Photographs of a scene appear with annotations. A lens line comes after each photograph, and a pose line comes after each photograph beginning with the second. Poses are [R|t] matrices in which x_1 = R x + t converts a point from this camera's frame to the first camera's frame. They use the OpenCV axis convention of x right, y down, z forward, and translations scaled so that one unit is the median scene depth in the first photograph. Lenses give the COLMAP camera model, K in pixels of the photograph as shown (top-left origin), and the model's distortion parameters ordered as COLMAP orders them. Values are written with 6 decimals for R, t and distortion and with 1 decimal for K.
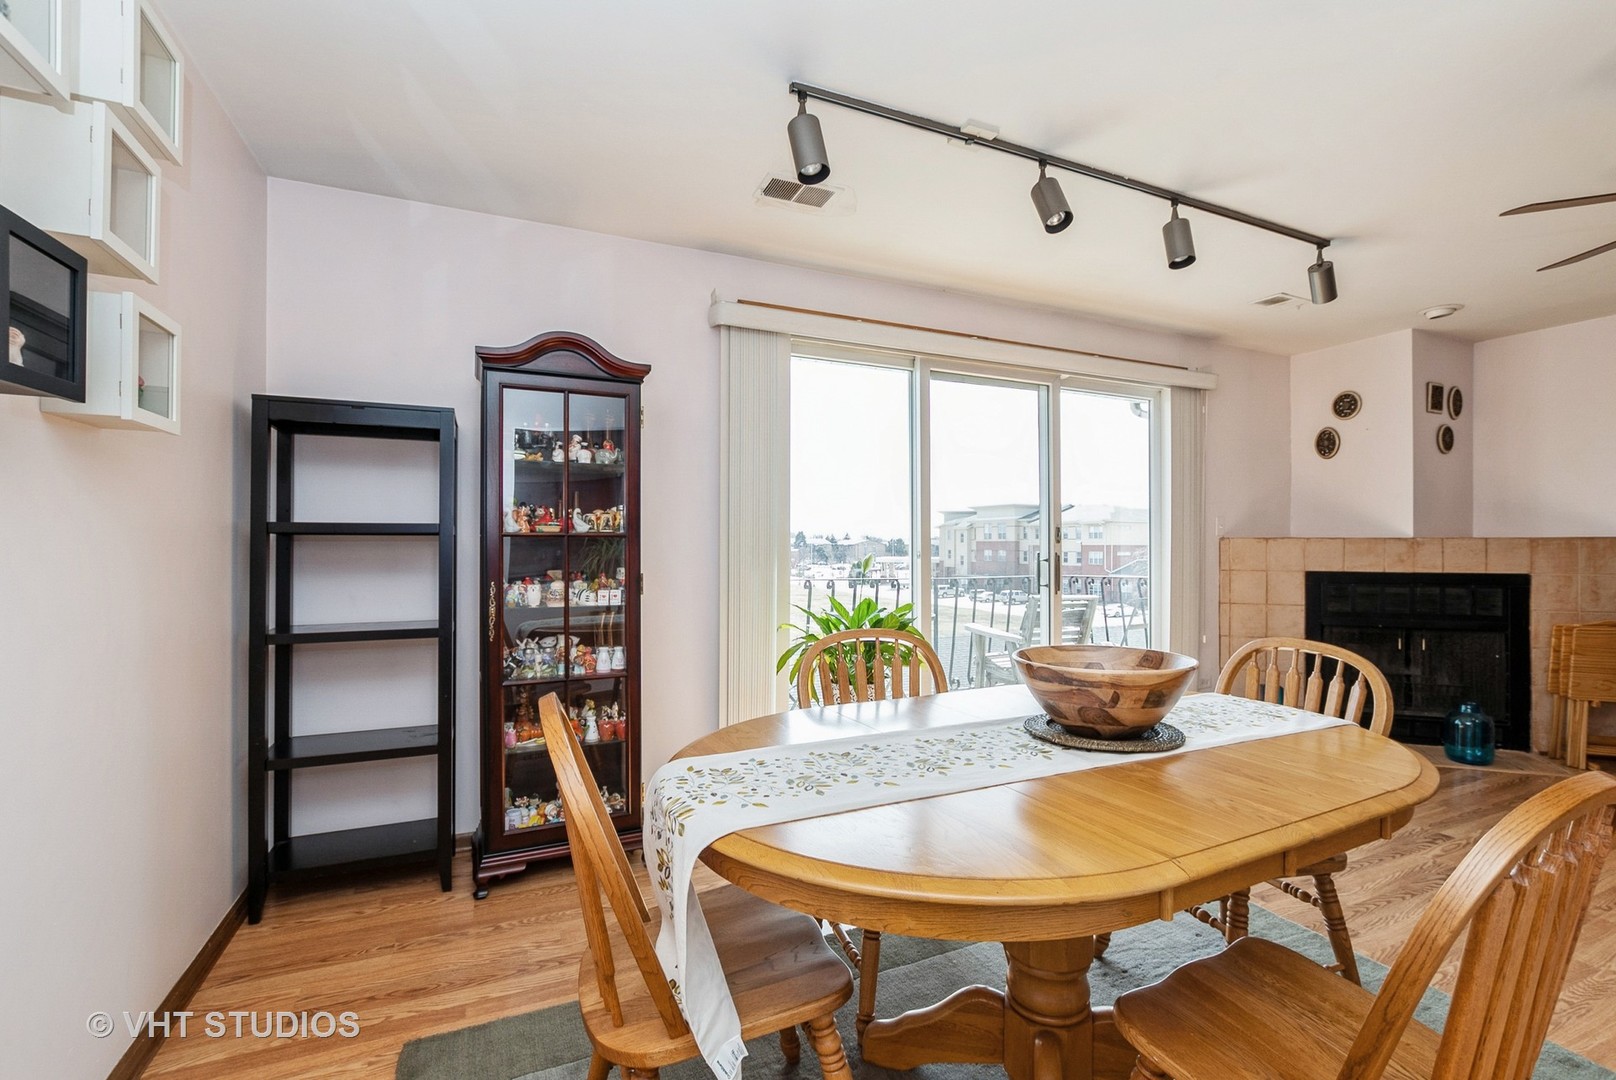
lens RADIAL K [[717.9, 0, 815.5], [0, 717.9, 549.7], [0, 0, 1]] dist [-0.012927, 0.000199]
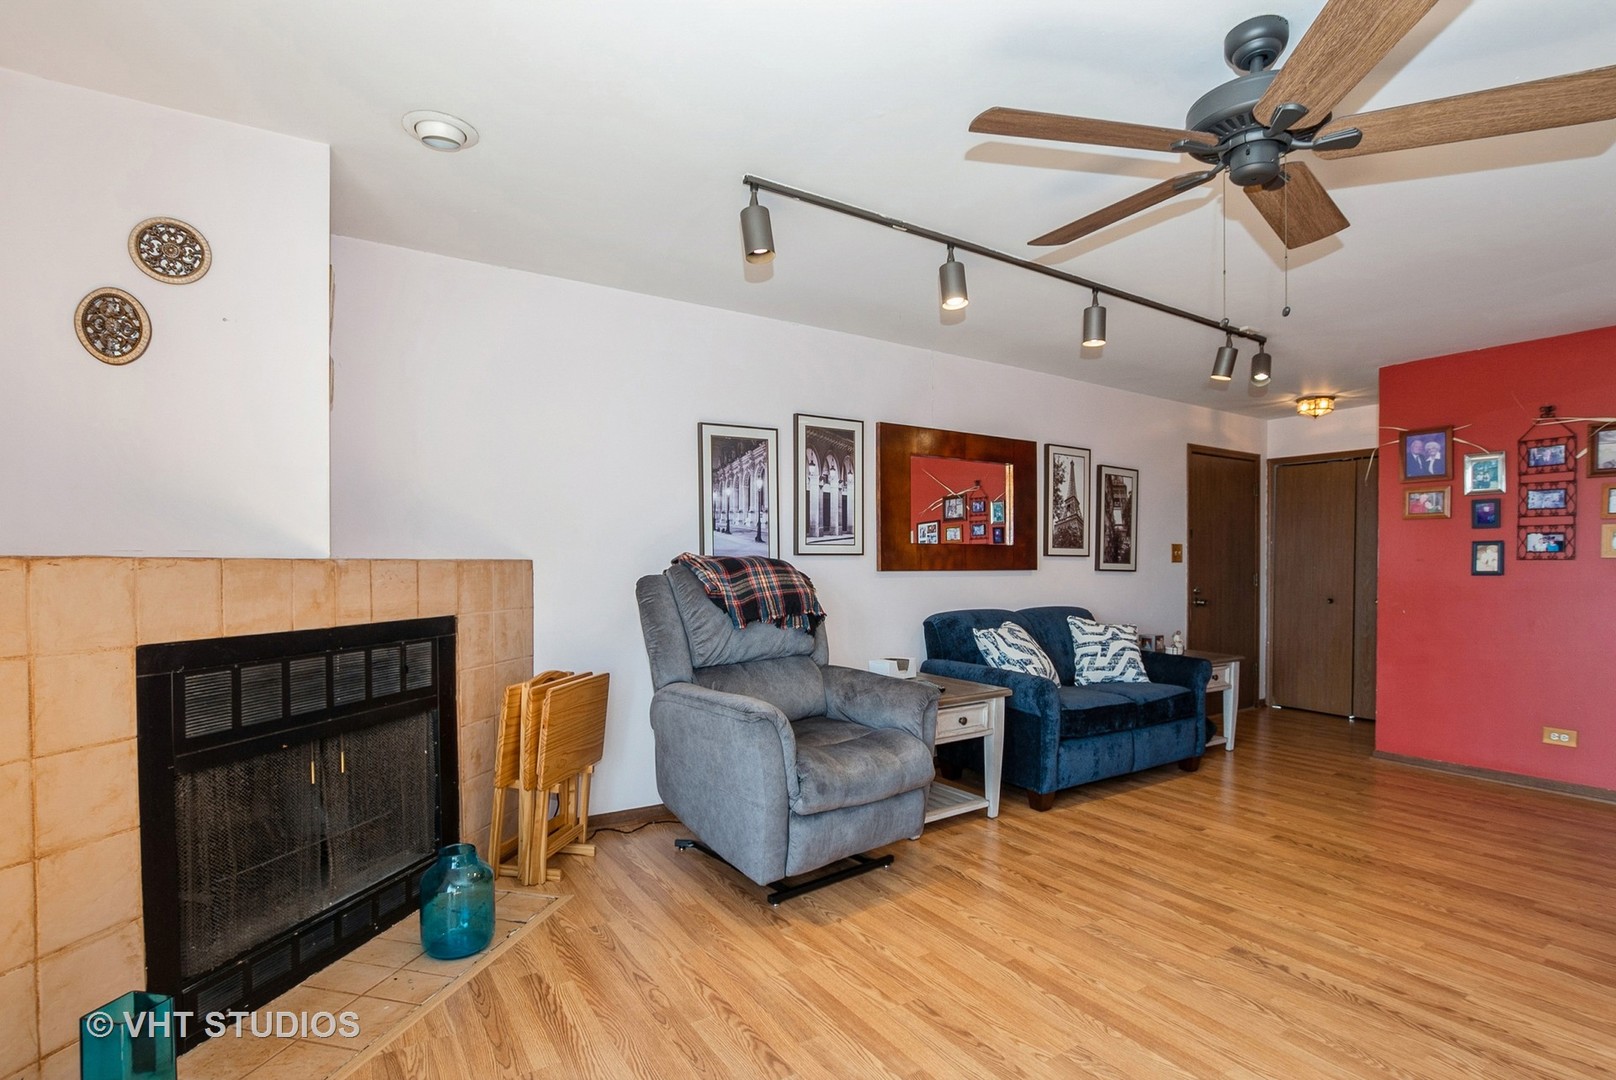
lens RADIAL K [[760.3, 0, 839.2], [0, 760.3, 563.4], [0, 0, 1]] dist [-0.021087, 0.000276]
pose [[-0.174918, -0.002924, 0.984579, 0.248246], [0.003086, 0.999989, 0.003518, -0.014404], [-0.984578, 0.003654, -0.174907, 0.740786]]
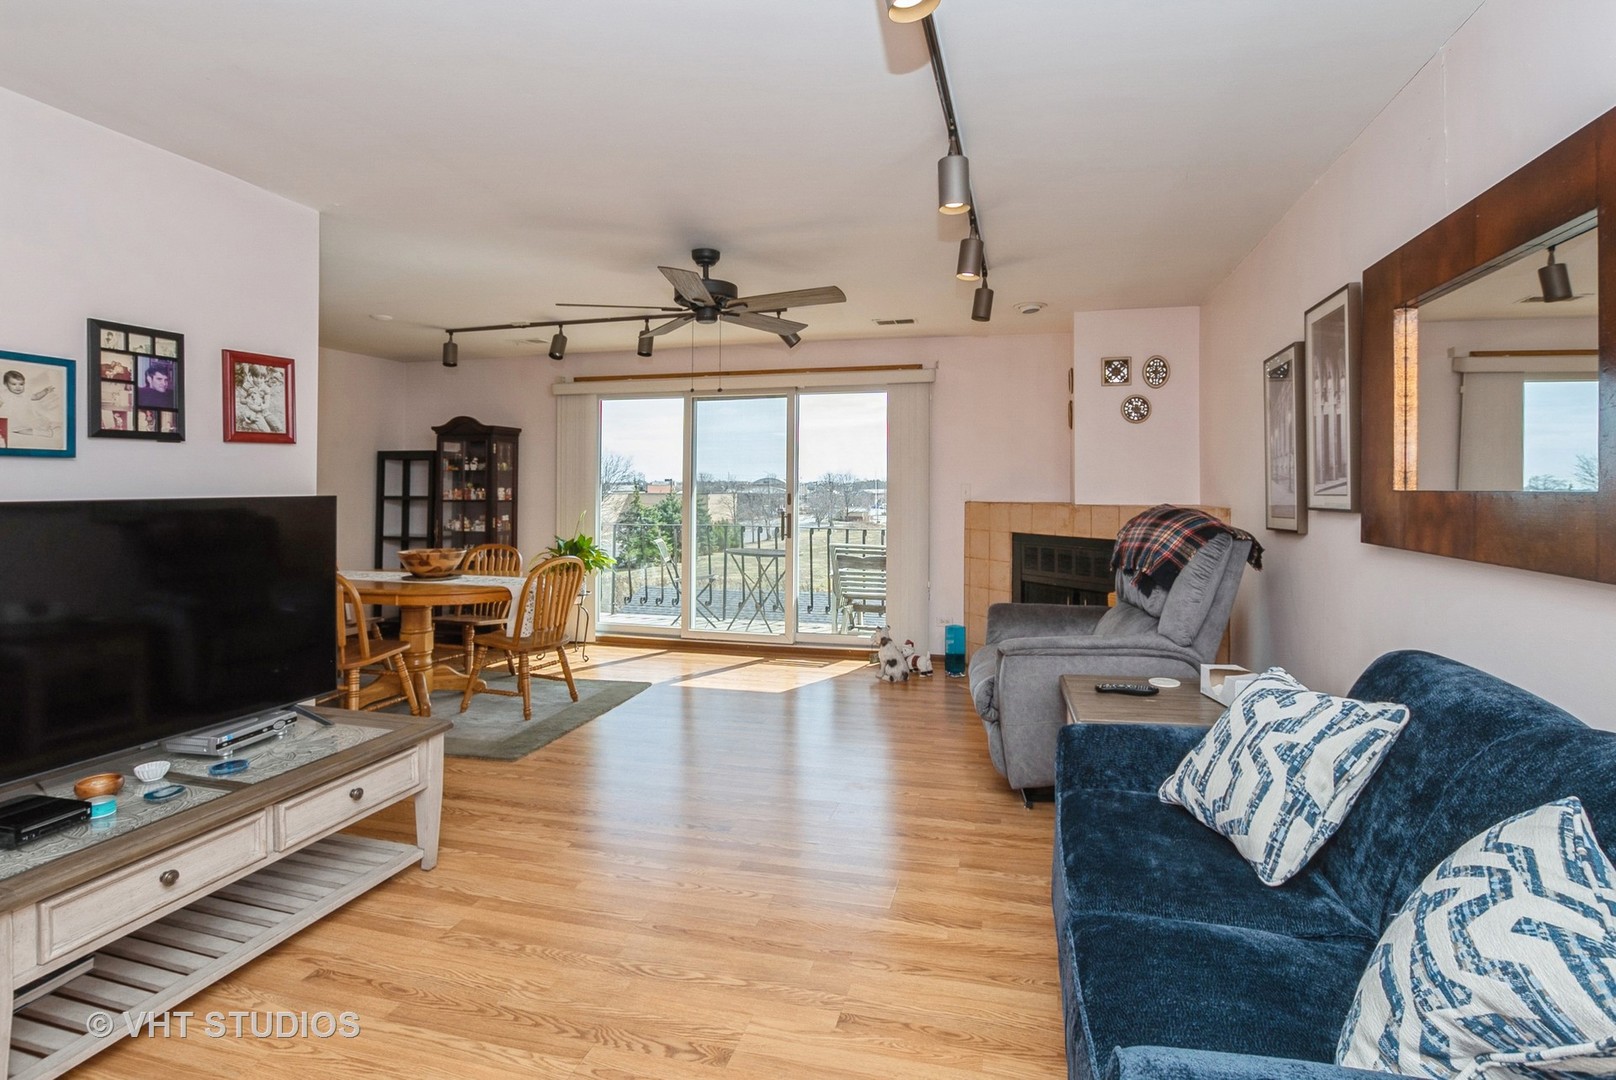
lens RADIAL K [[775.2, 0, 810.4], [0, 775.2, 464.4], [0, 0, 1]] dist [-0.018272, 0.000039]
pose [[0.786564, -0.016134, -0.617298, 1.255056], [-0.006195, 0.999402, -0.034015, -0.035567], [0.617477, 0.030579, 0.785994, -0.168891]]
